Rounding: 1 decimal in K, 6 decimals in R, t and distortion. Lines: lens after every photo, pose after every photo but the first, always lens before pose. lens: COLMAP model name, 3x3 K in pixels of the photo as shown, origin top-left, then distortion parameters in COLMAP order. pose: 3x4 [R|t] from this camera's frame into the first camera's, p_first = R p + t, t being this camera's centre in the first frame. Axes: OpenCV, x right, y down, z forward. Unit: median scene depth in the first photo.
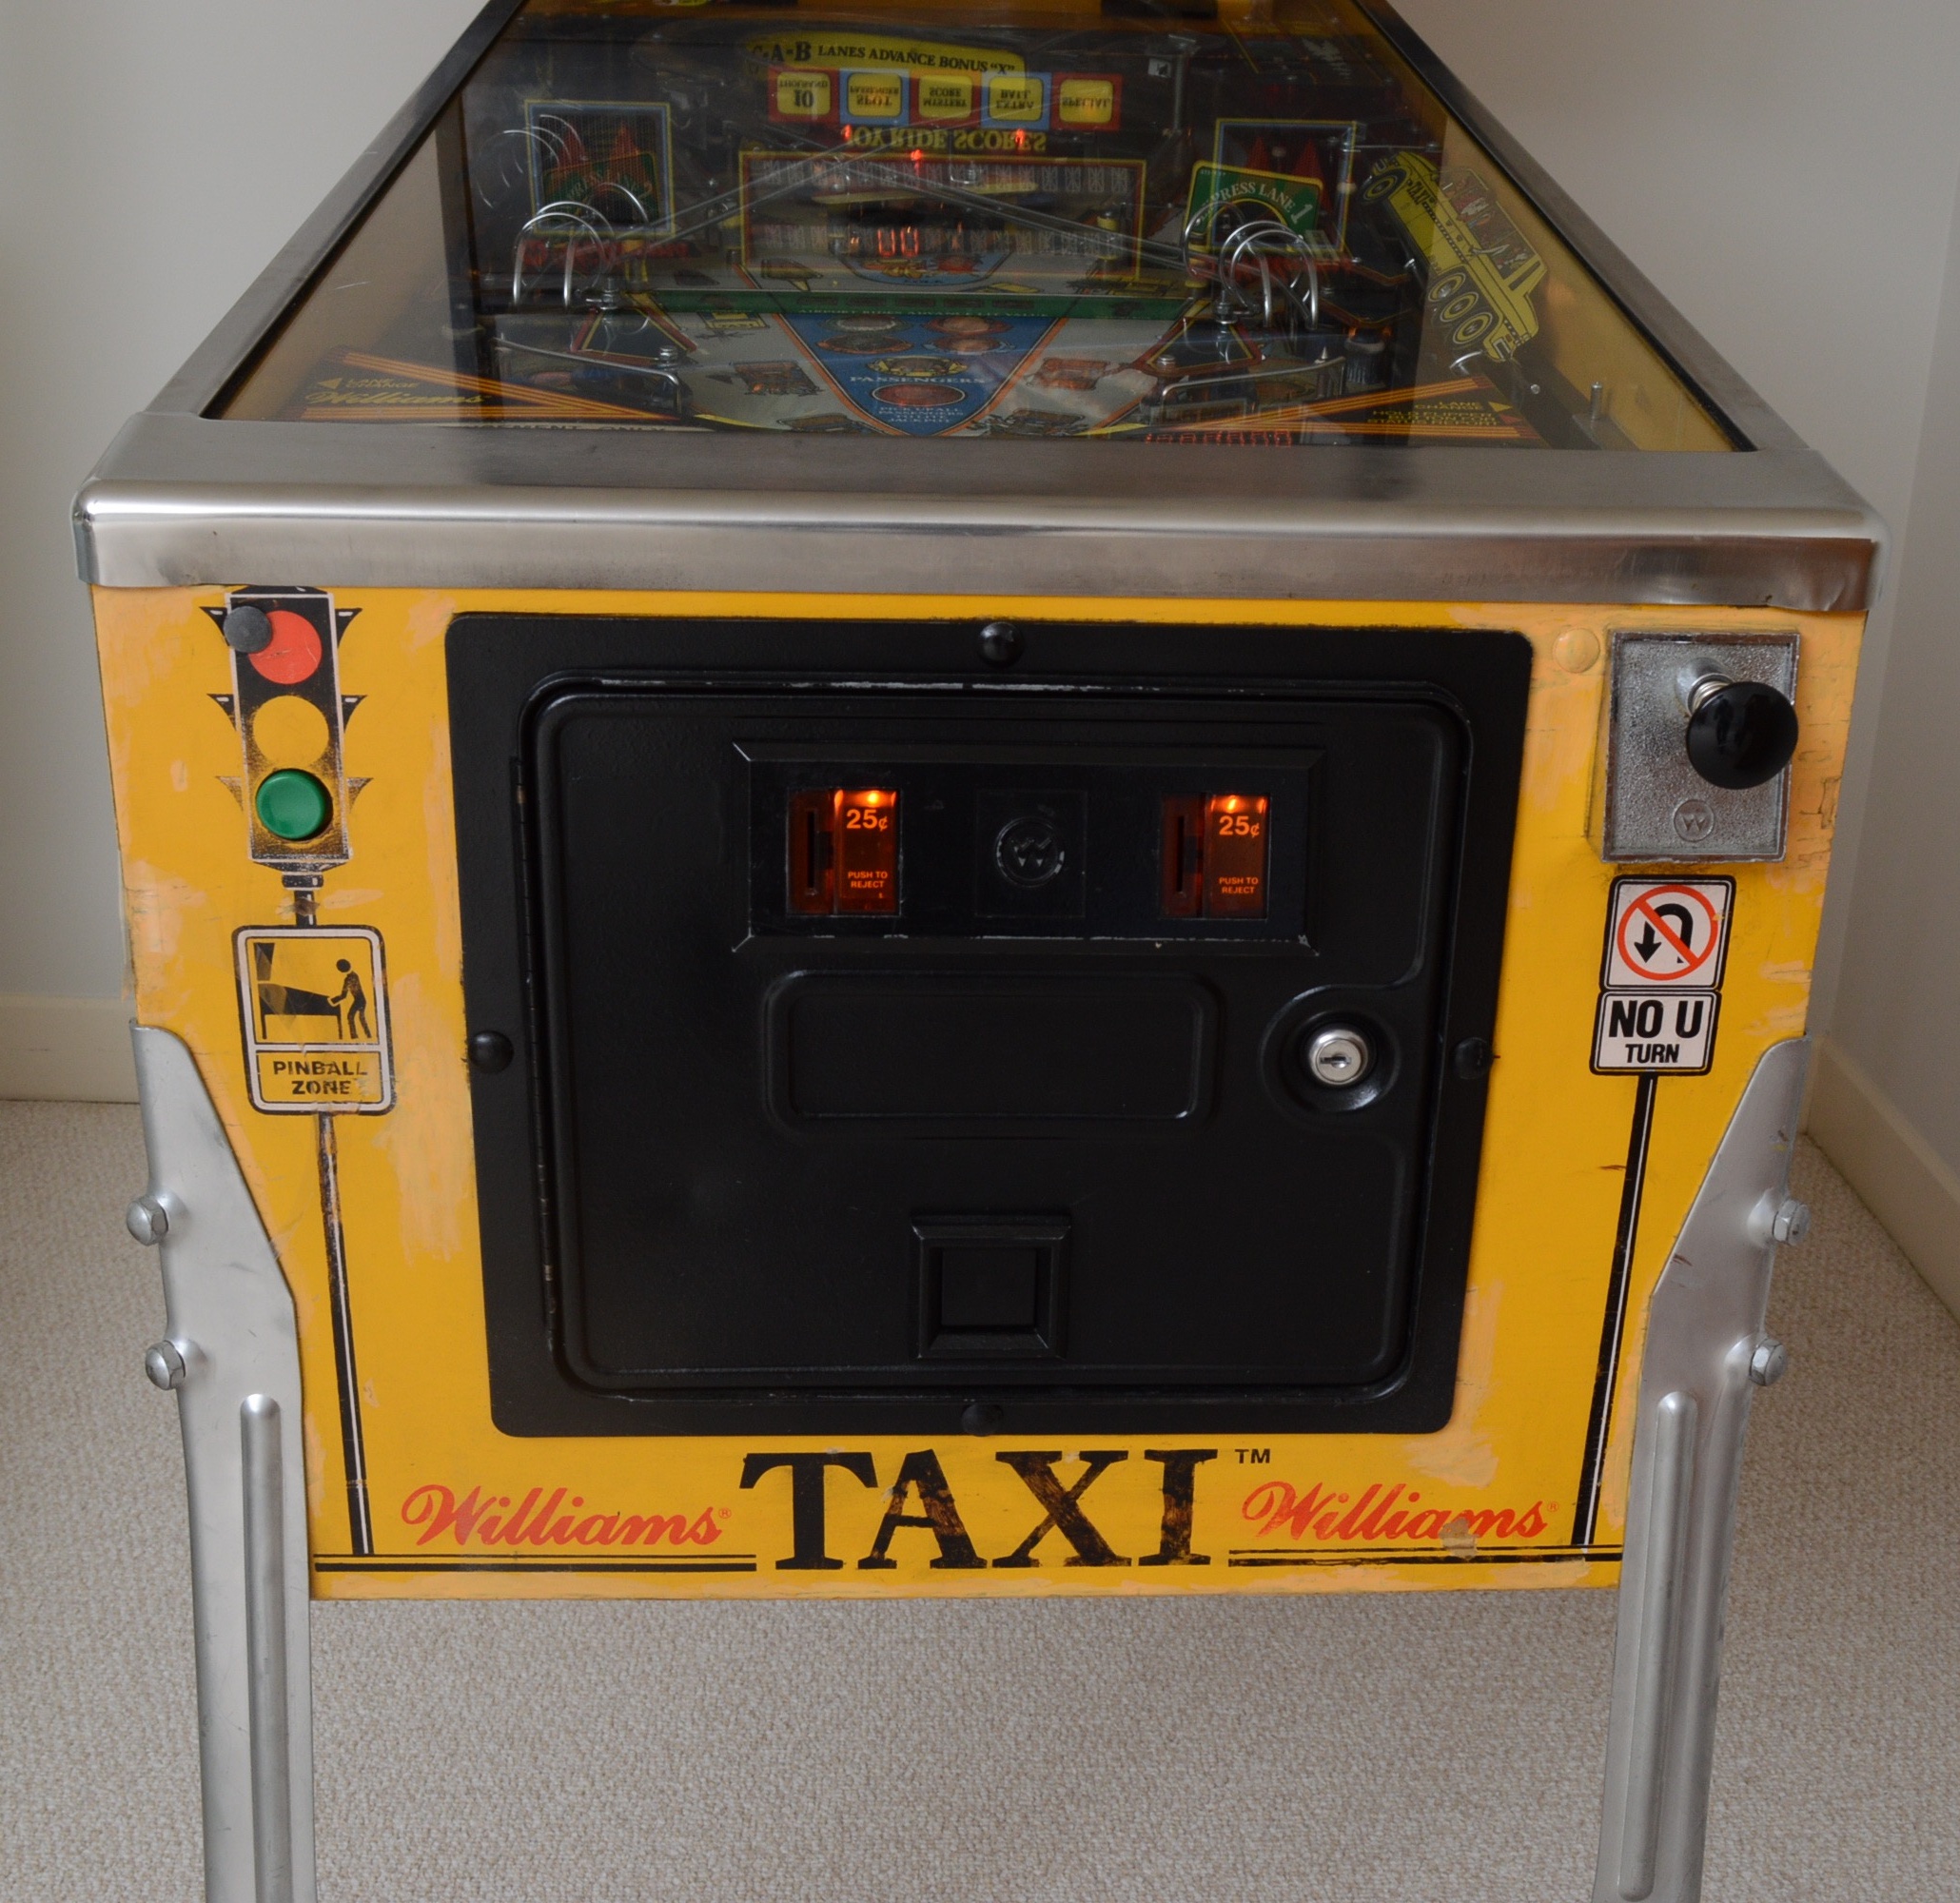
lens RADIAL K [[2621.4, 0, 1066.8], [0, 2621.4, 953.3], [0, 0, 1]] dist [-0.070165, -0.001593]
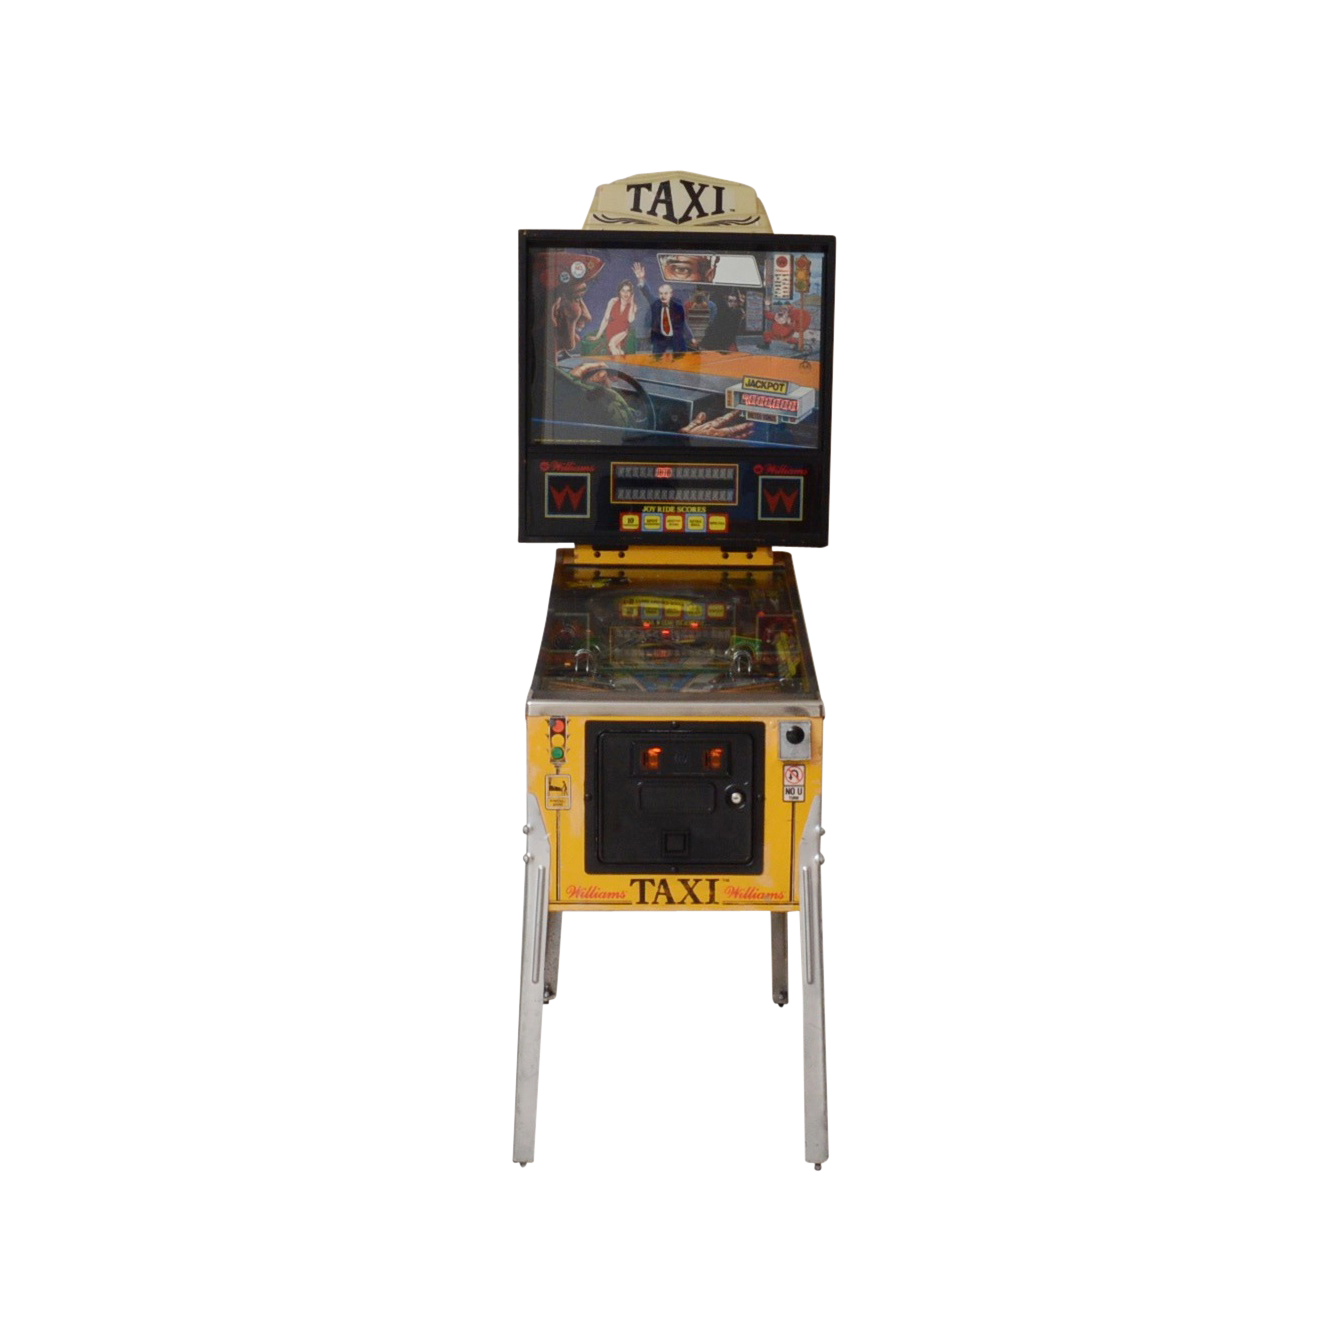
lens RADIAL K [[2371.9, 0, 661.5], [0, 2371.9, 661.5], [0, 0, 1]] dist [-0.040822, -0.104241]
pose [[0.997875, -0.019210, -0.062256, 0.249843], [0.003143, 0.968624, -0.248513, 0.962457], [0.065076, 0.247789, 0.966626, -3.783901]]
